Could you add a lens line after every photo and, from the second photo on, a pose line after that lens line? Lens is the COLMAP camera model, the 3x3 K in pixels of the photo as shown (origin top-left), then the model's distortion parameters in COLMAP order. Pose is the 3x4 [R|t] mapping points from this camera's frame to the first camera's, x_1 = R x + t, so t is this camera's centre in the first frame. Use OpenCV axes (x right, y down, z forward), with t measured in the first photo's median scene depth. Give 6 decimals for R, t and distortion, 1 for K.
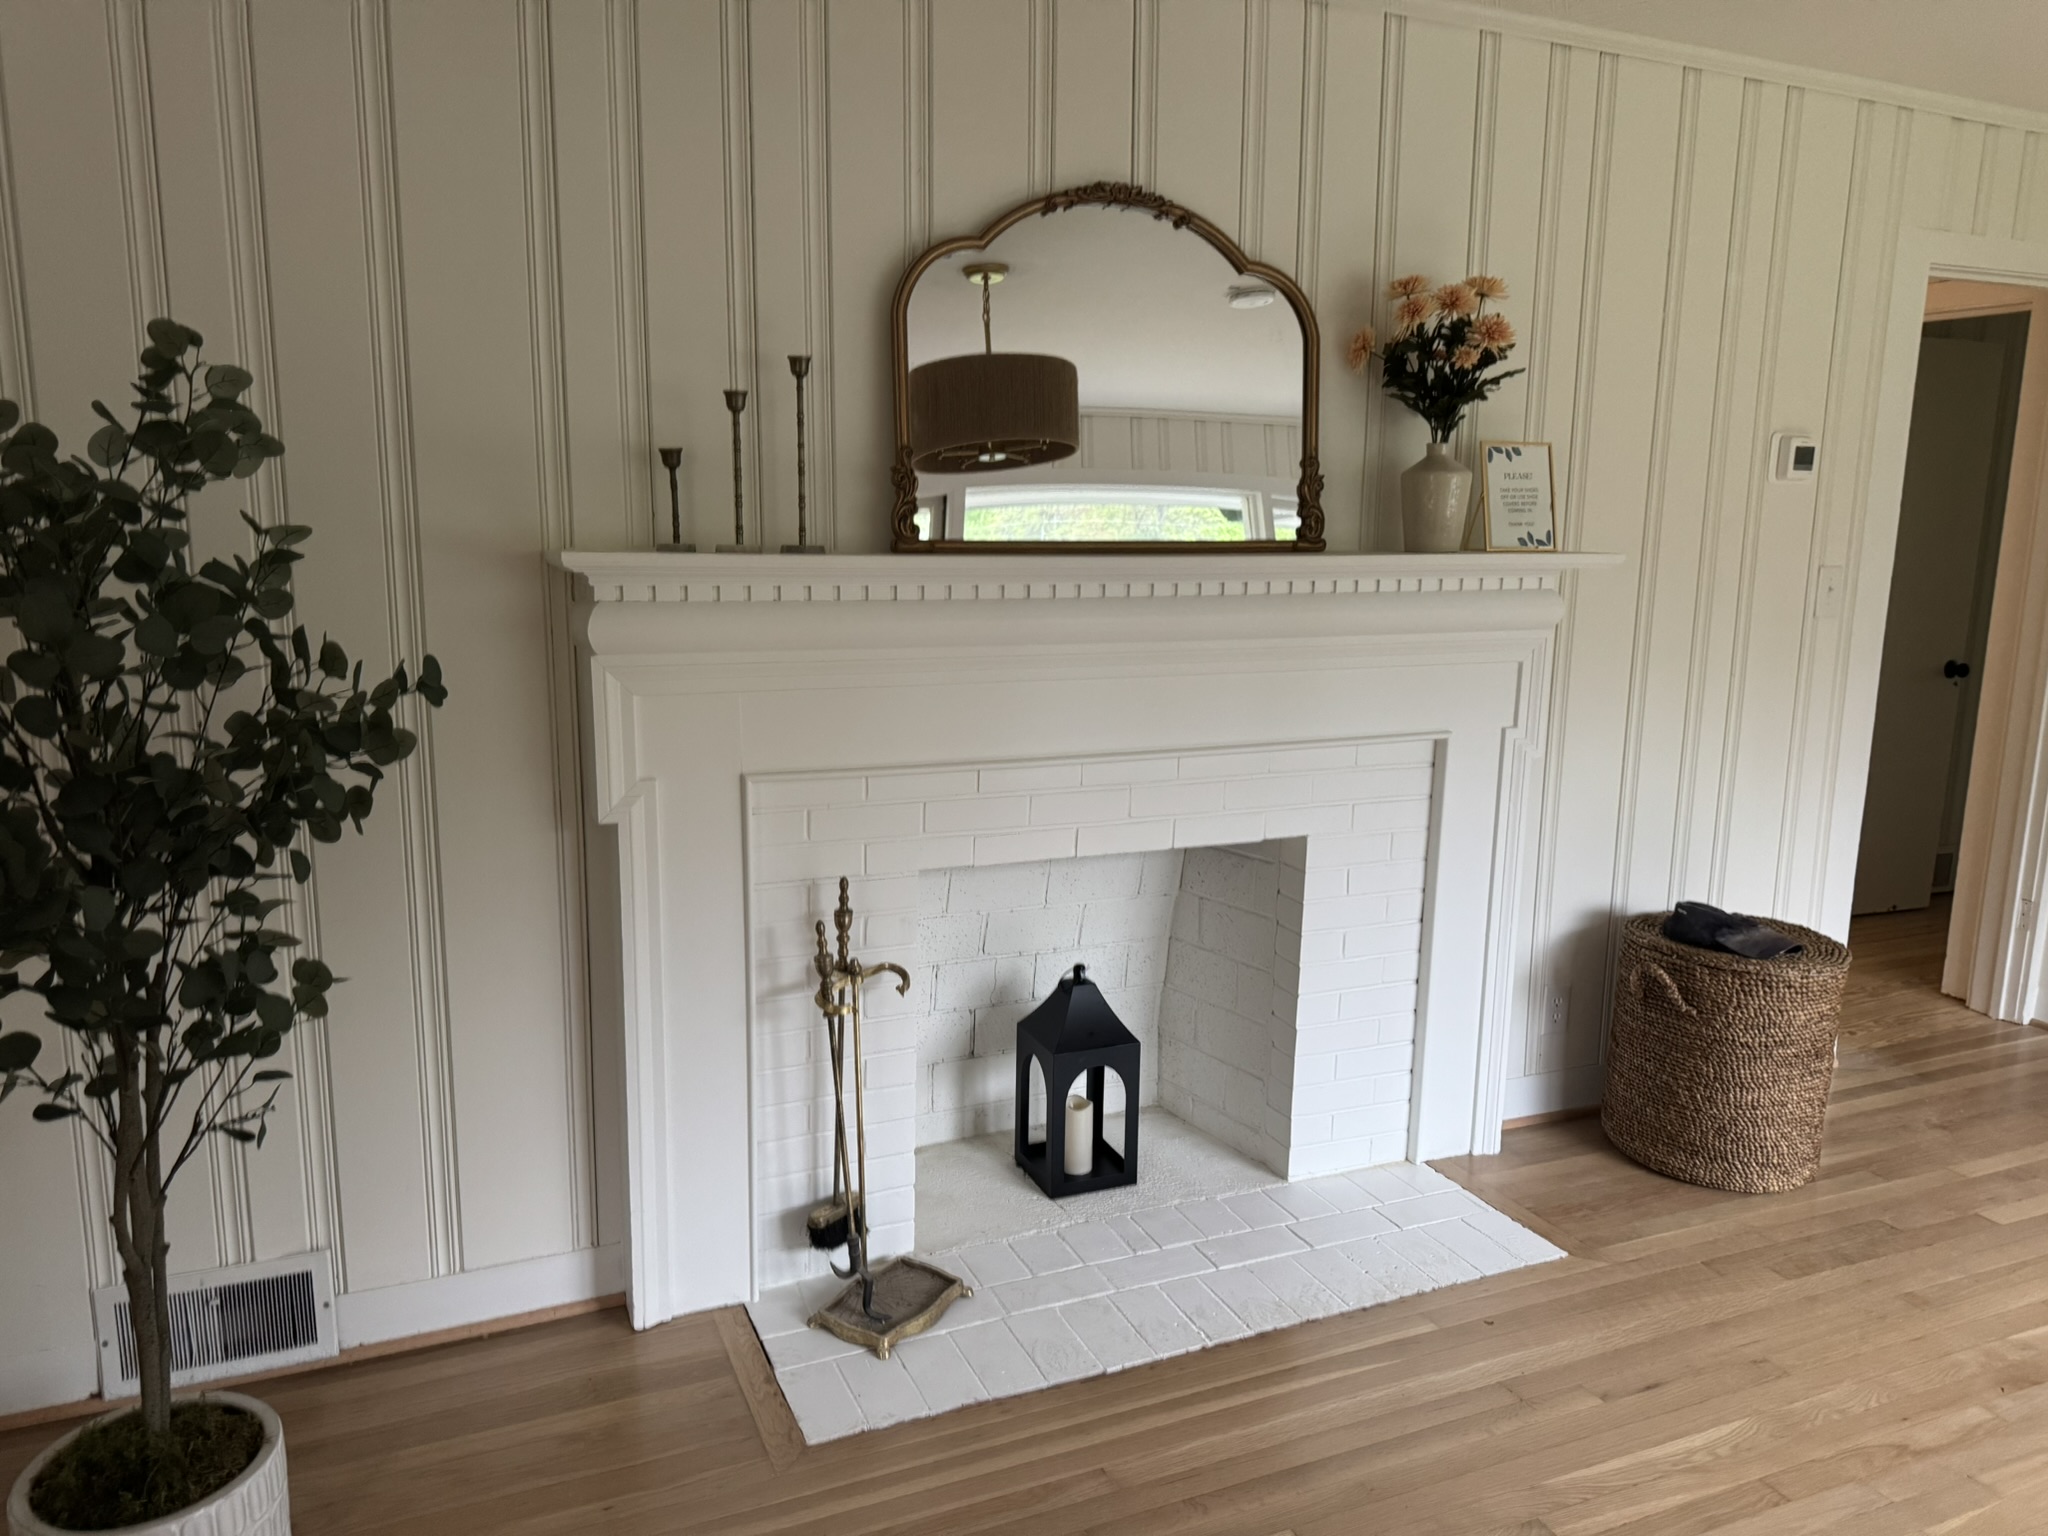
lens RADIAL K [[1444.7, 0, 1006.5], [0, 1444.7, 769.1], [0, 0, 1]] dist [0.042019, -0.044821]
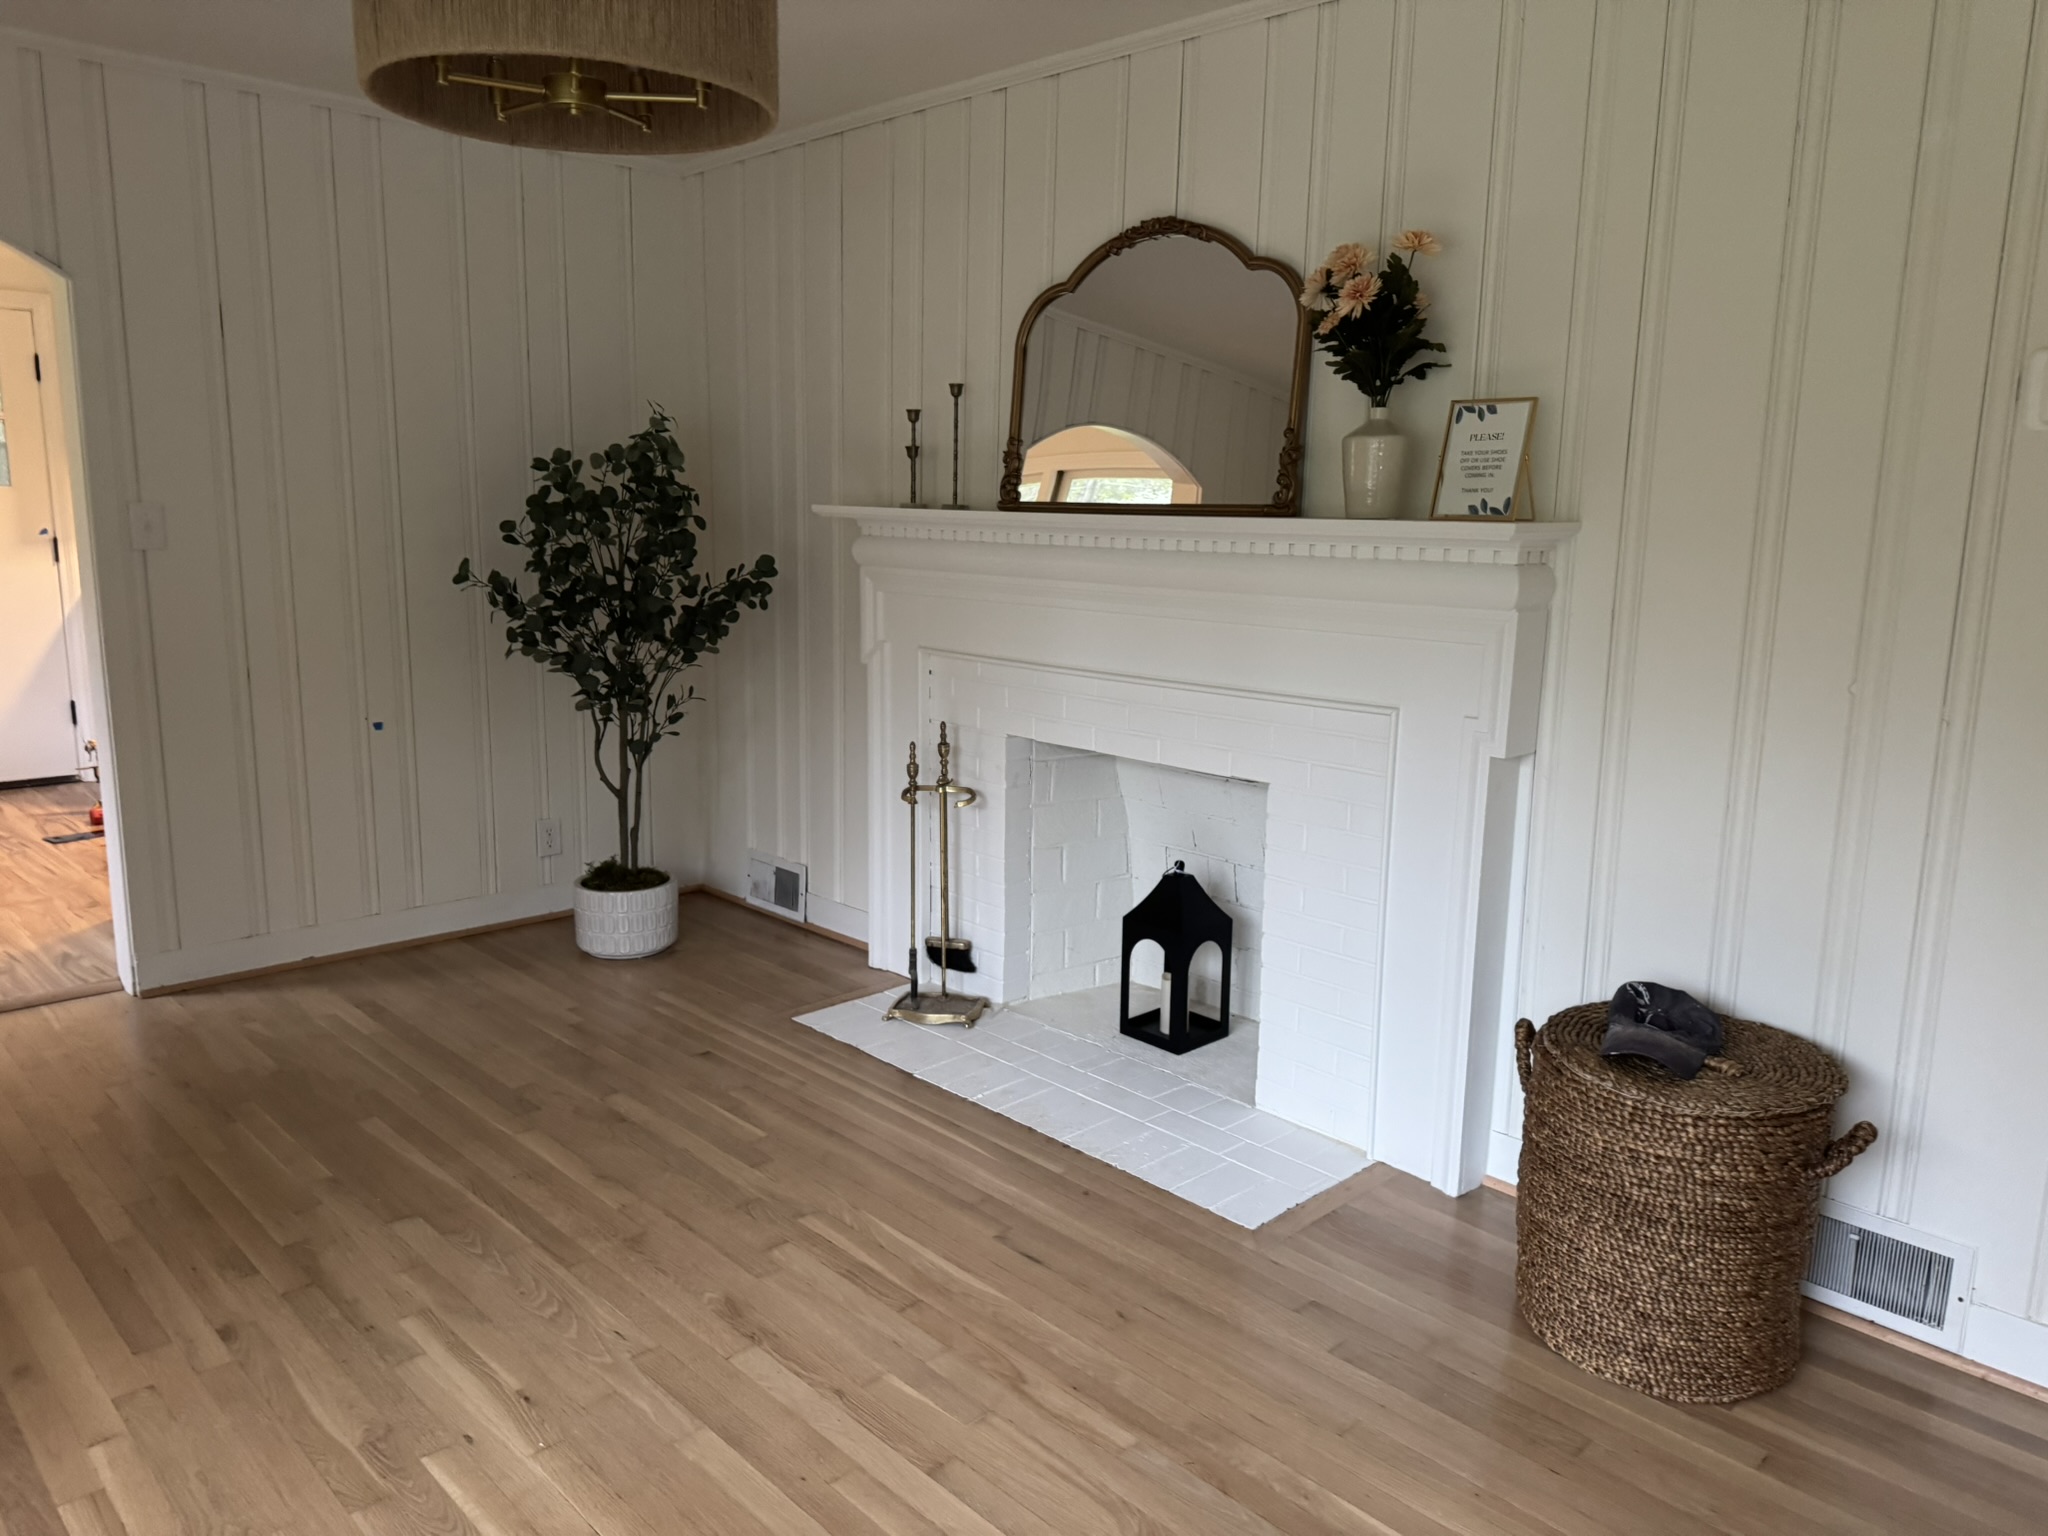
lens RADIAL K [[1444.7, 0, 1043.3], [0, 1444.7, 768.8], [0, 0, 1]] dist [0.042019, -0.044821]
pose [[0.356190, 0.166445, -0.919470, 1.297536], [-0.173380, 0.978693, 0.110000, -0.060350], [0.918187, 0.120237, 0.377459, 0.503783]]
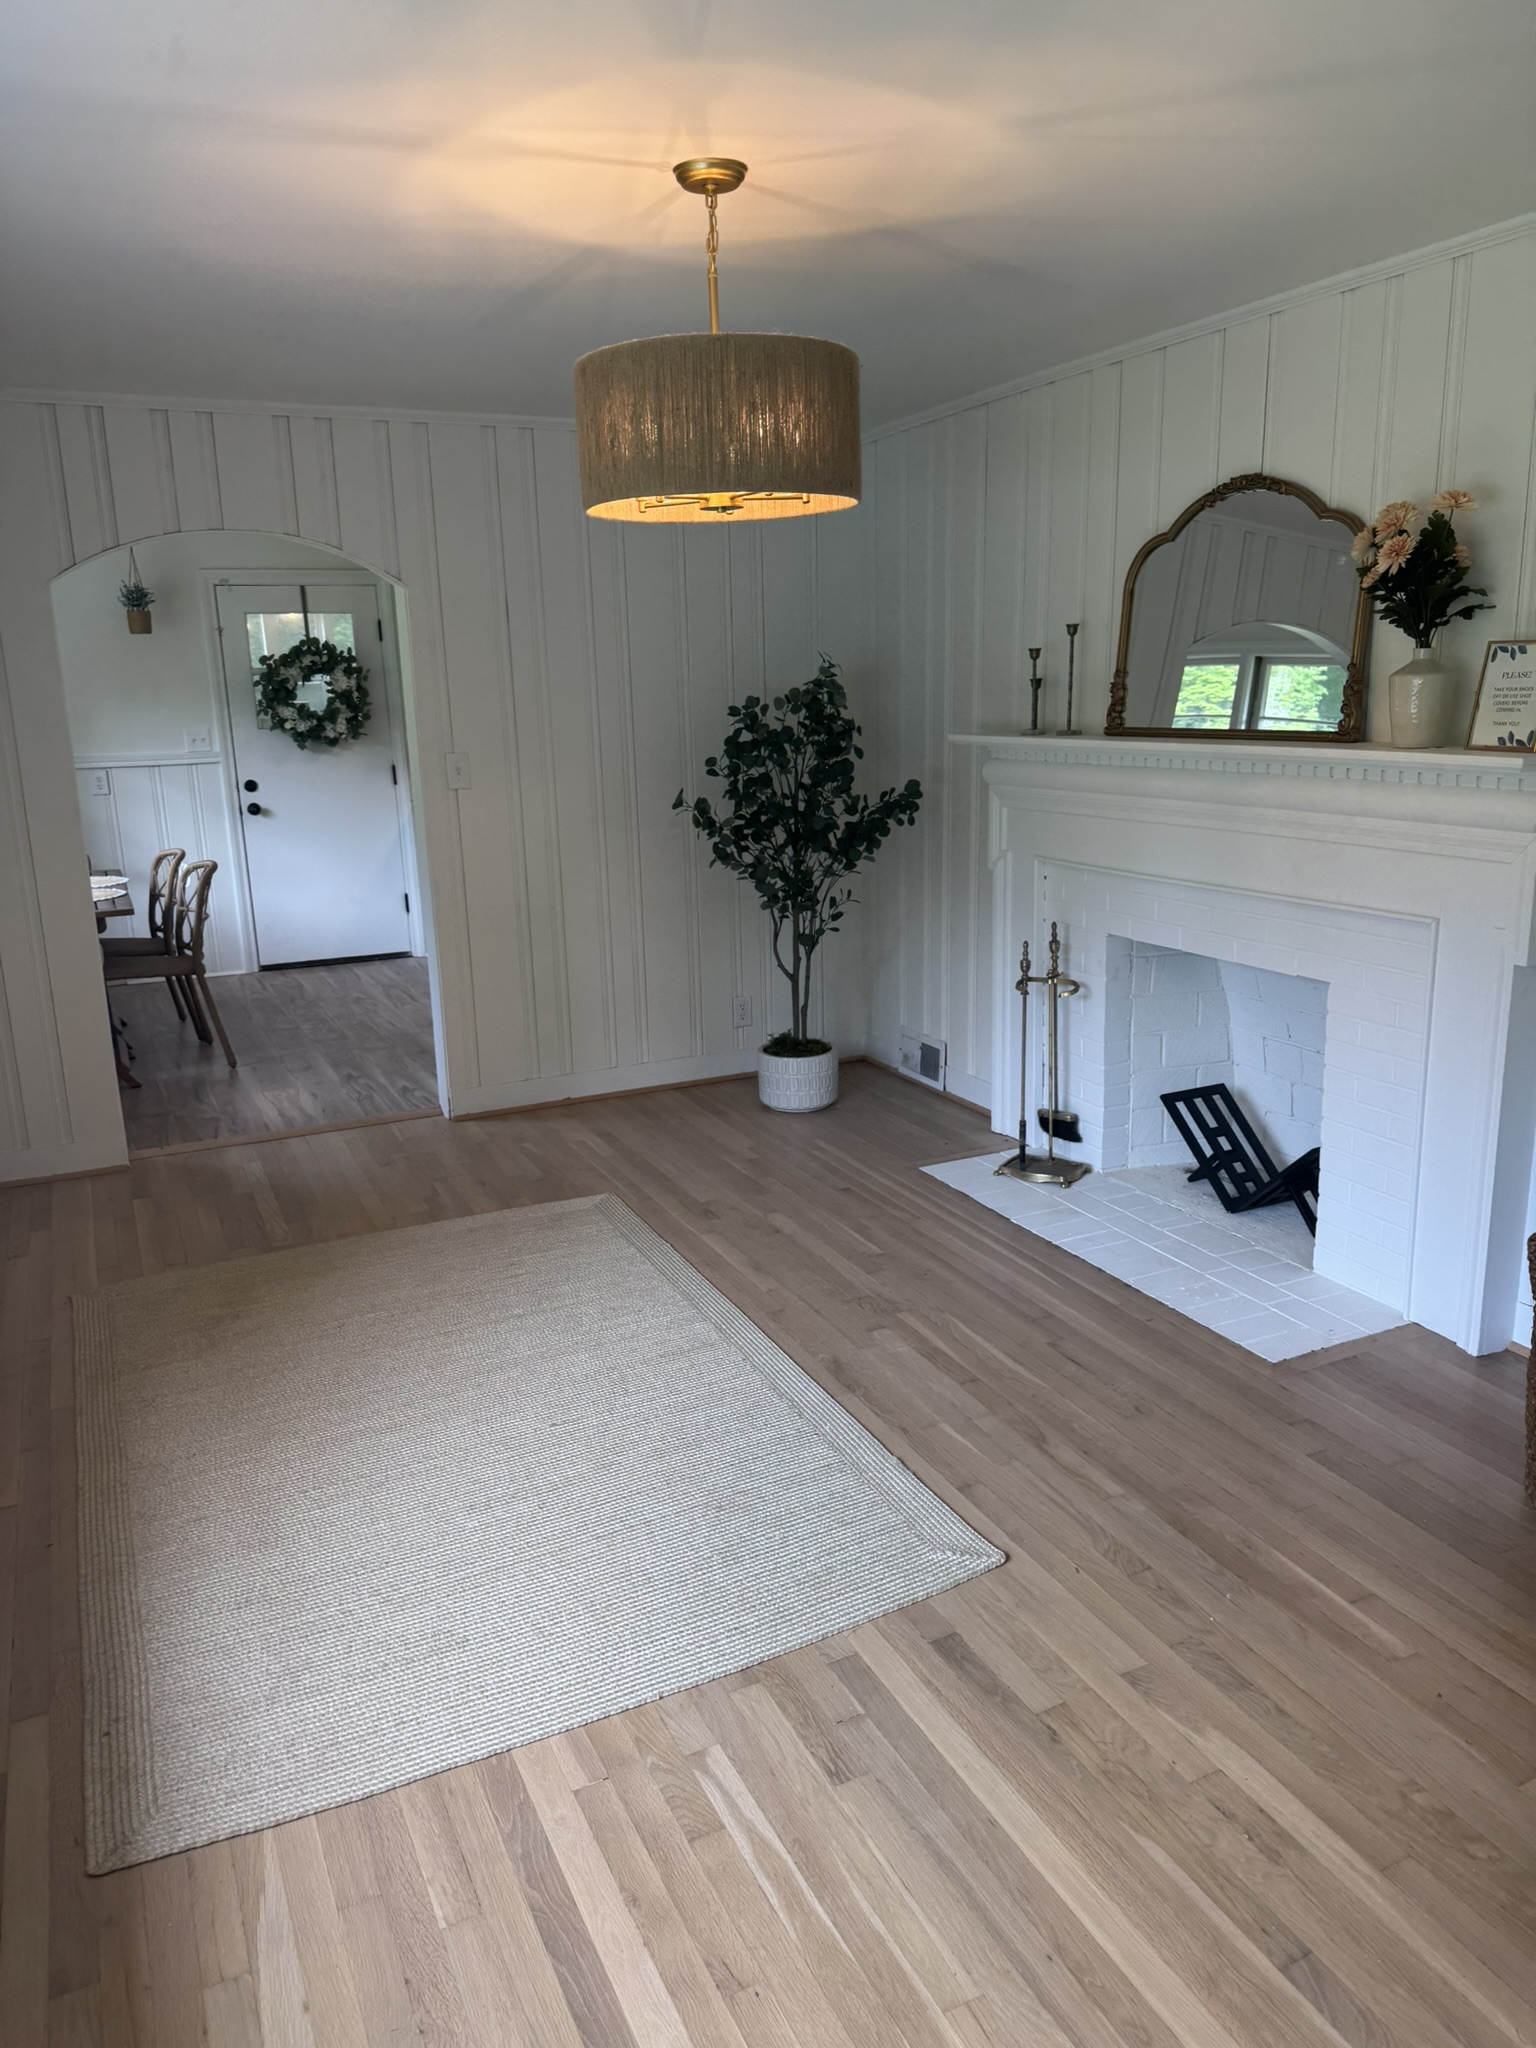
lens RADIAL K [[1444.7, 0, 769.4], [0, 1444.7, 1024.7], [0, 0, 1]] dist [0.042019, -0.044821]
pose [[0.027852, 0.220586, -0.974970, 1.582467], [-0.142345, 0.966284, 0.214555, -0.129997], [0.989425, 0.132806, 0.058313, 0.545396]]
